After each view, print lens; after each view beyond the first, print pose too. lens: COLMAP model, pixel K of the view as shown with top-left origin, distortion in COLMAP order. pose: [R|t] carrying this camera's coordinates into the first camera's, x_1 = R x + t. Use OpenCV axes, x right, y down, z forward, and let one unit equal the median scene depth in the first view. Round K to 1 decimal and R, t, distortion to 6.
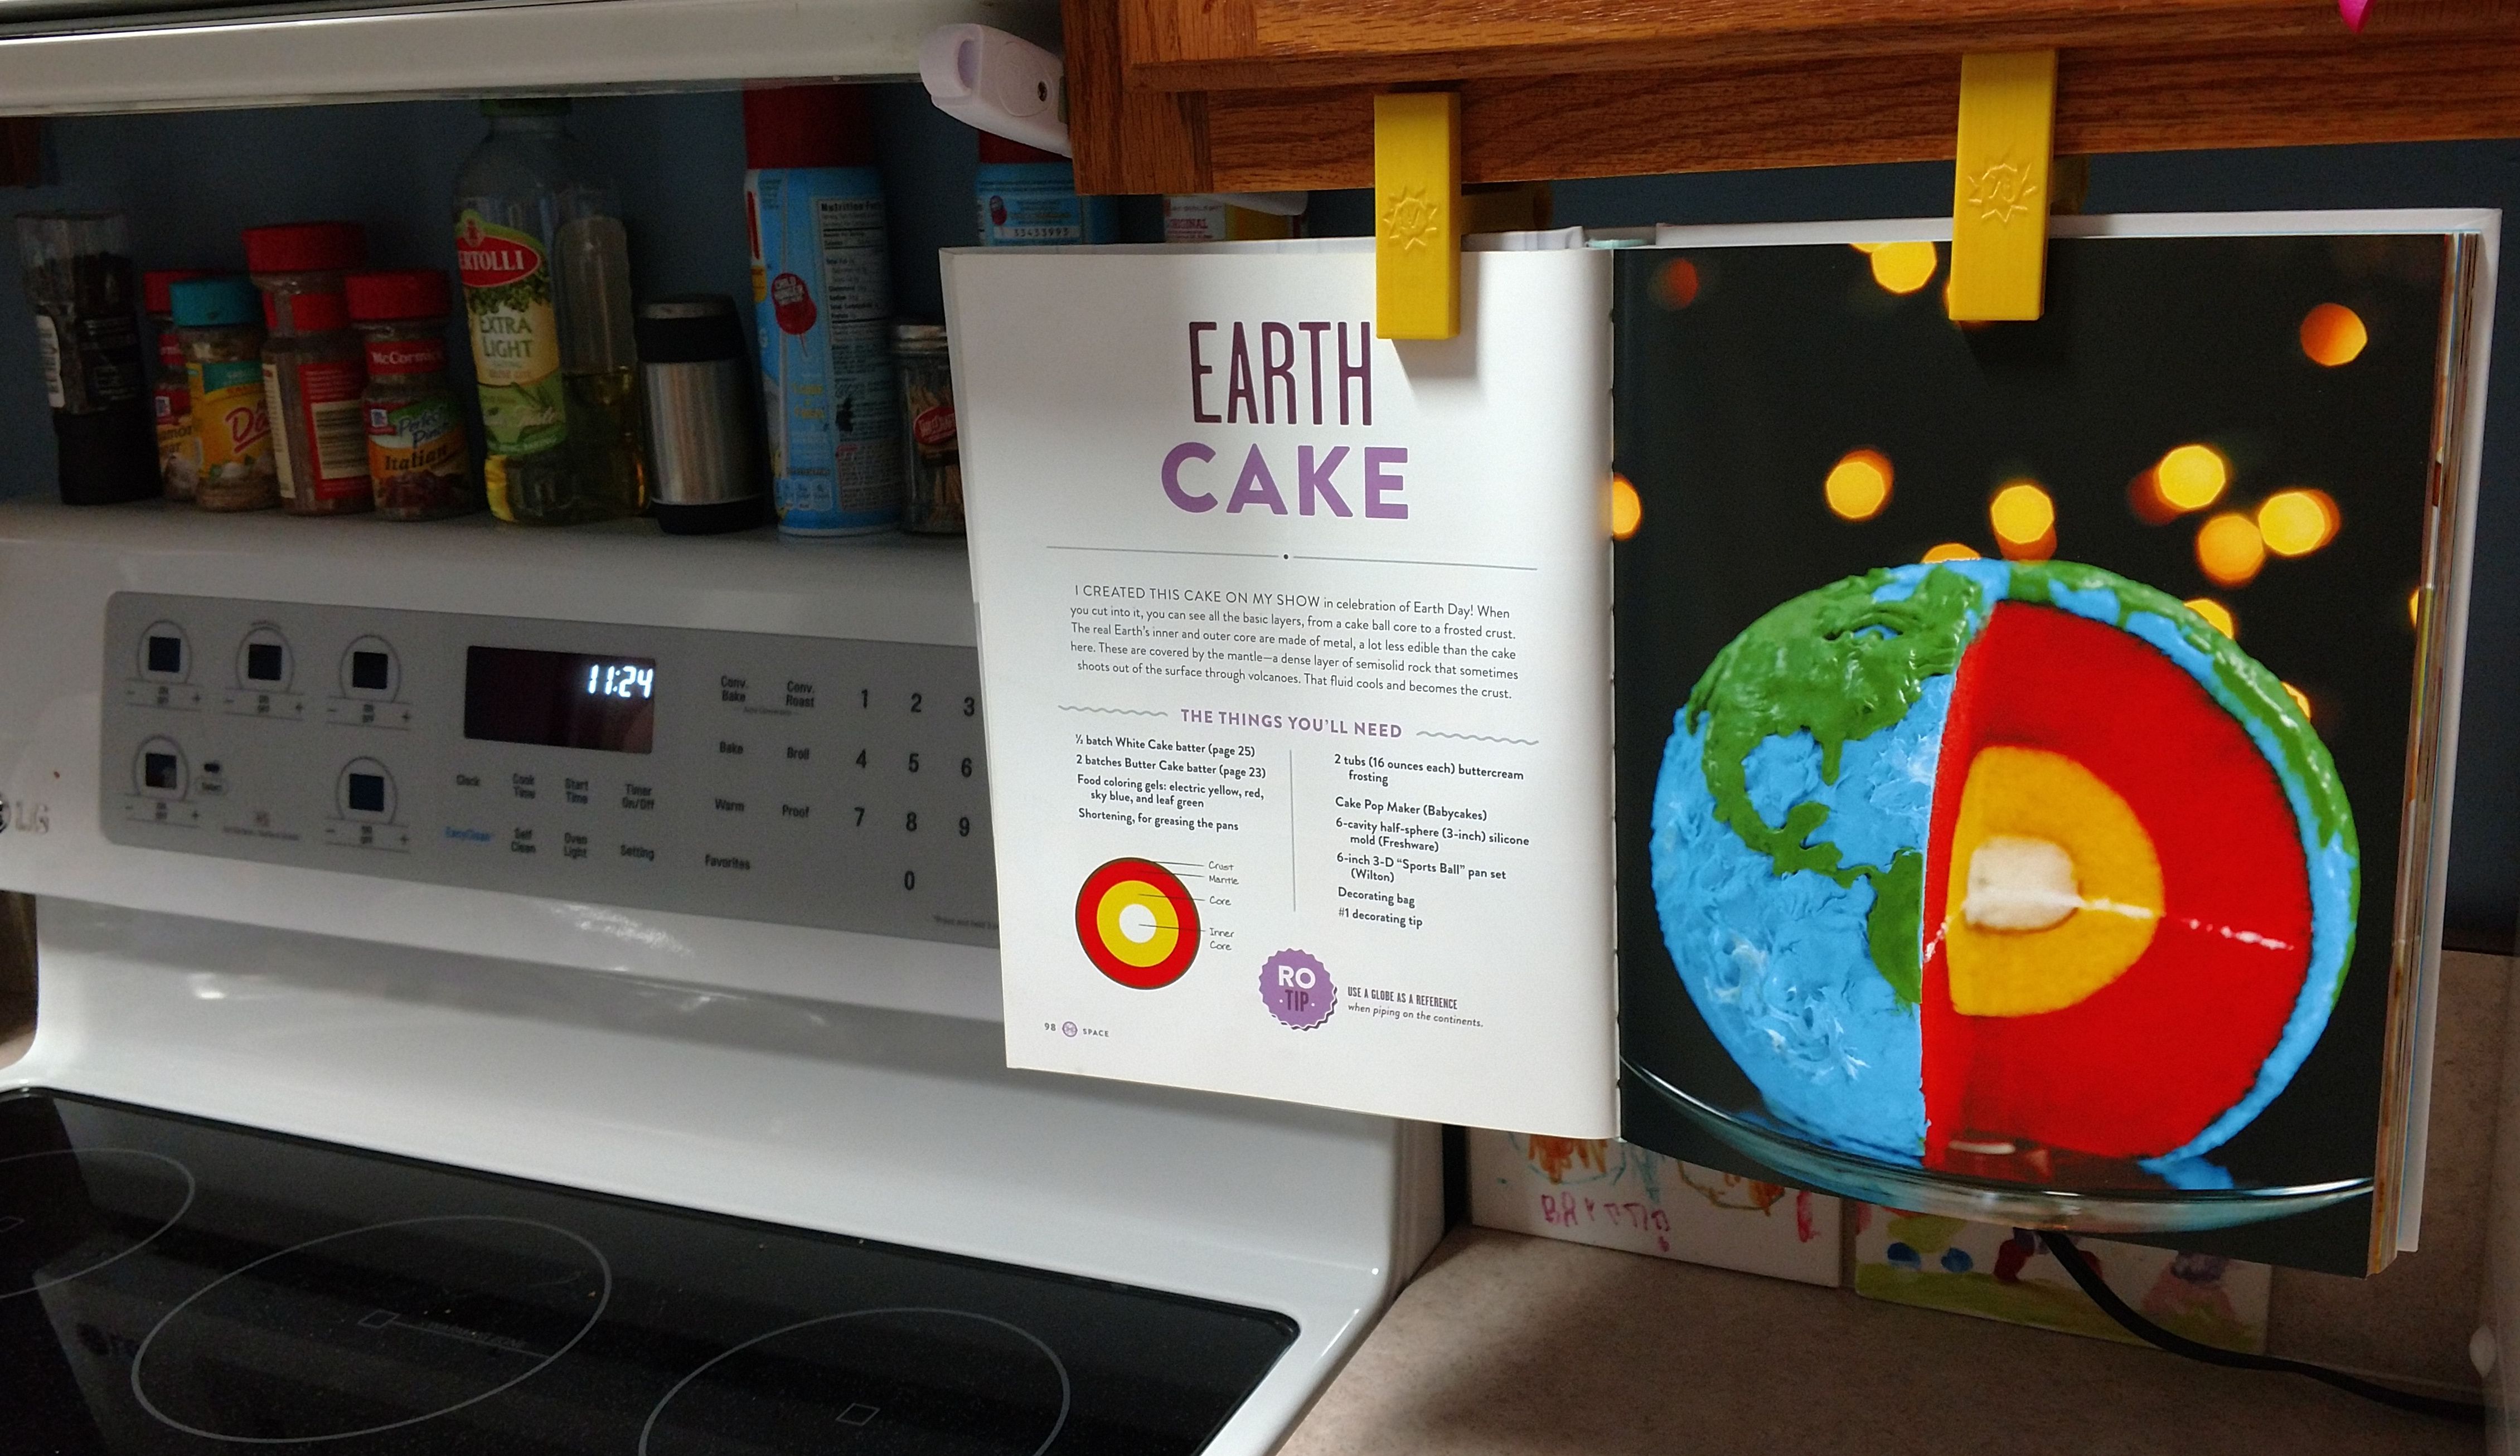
lens RADIAL K [[2332.8, 0, 1327.1], [0, 2332.8, 663.2], [0, 0, 1]] dist [0.021002, -0.339927]
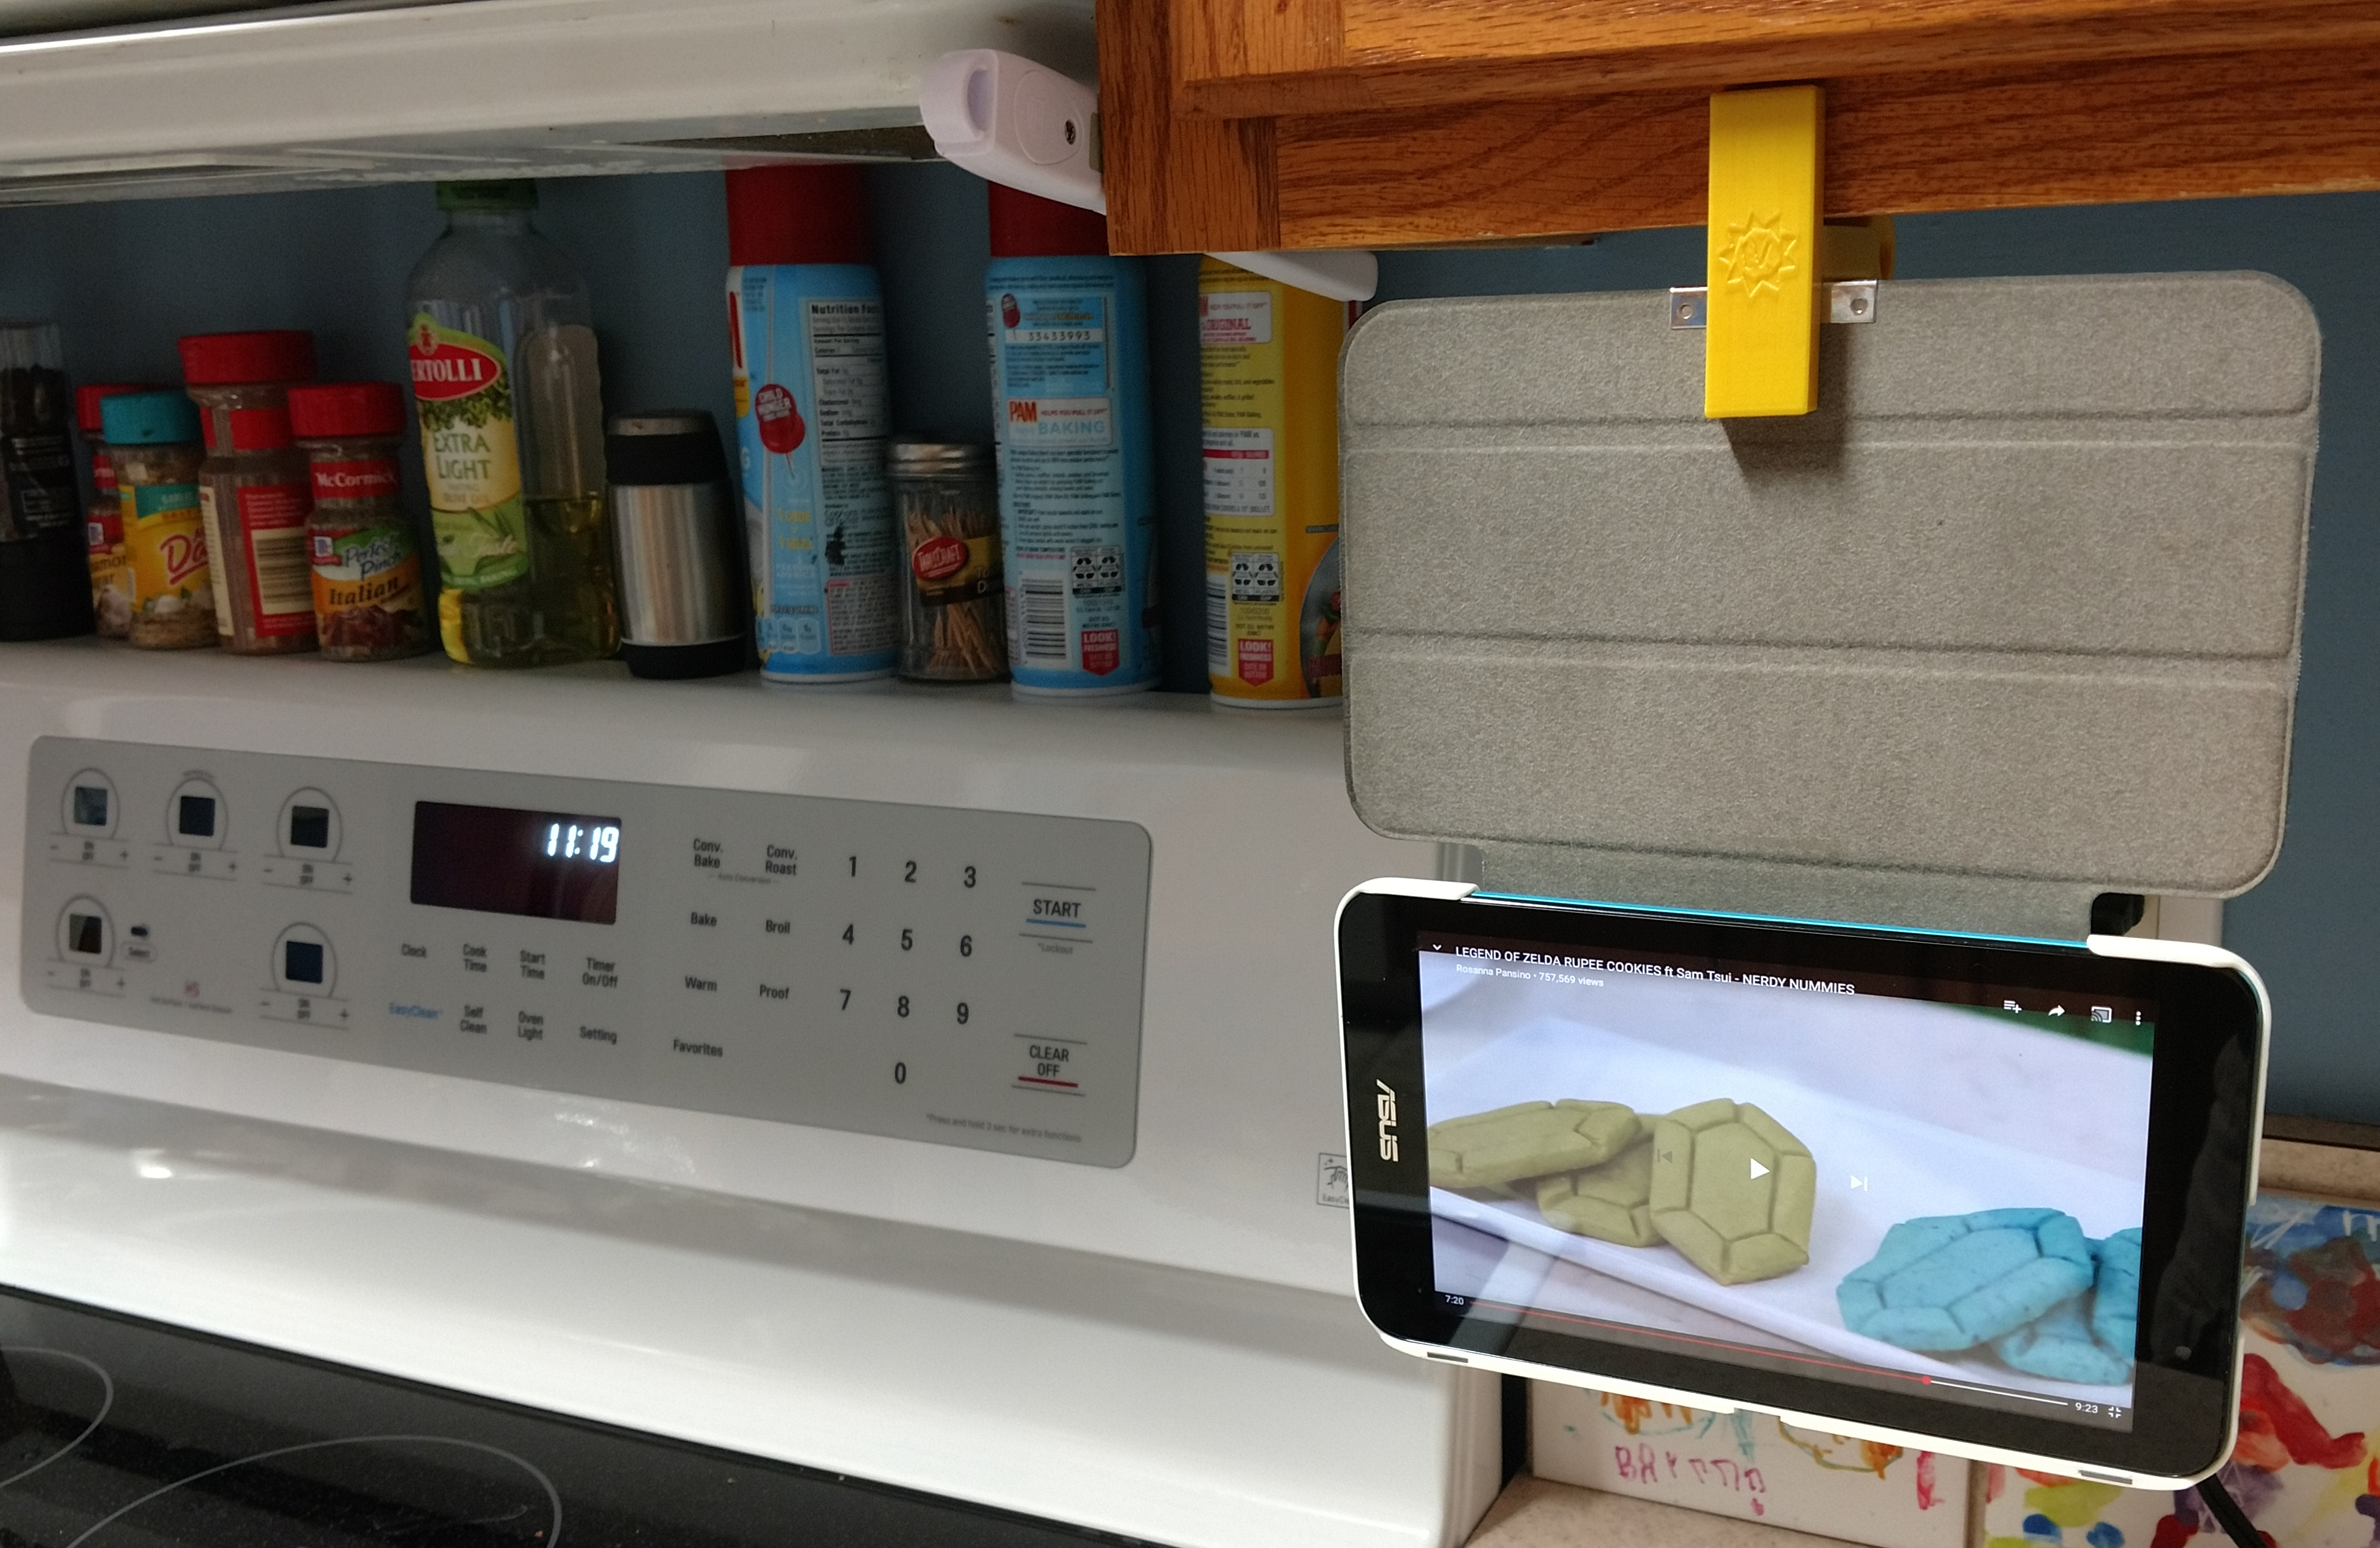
lens RADIAL K [[2321.9, 0, 1191.6], [0, 2321.9, 814.6], [0, 0, 1]] dist [-0.012709, -0.406734]
pose [[0.998276, 0.012845, -0.057276, -0.020162], [-0.013182, 0.999898, -0.005509, -0.001180], [0.057200, 0.006254, 0.998343, 0.130927]]
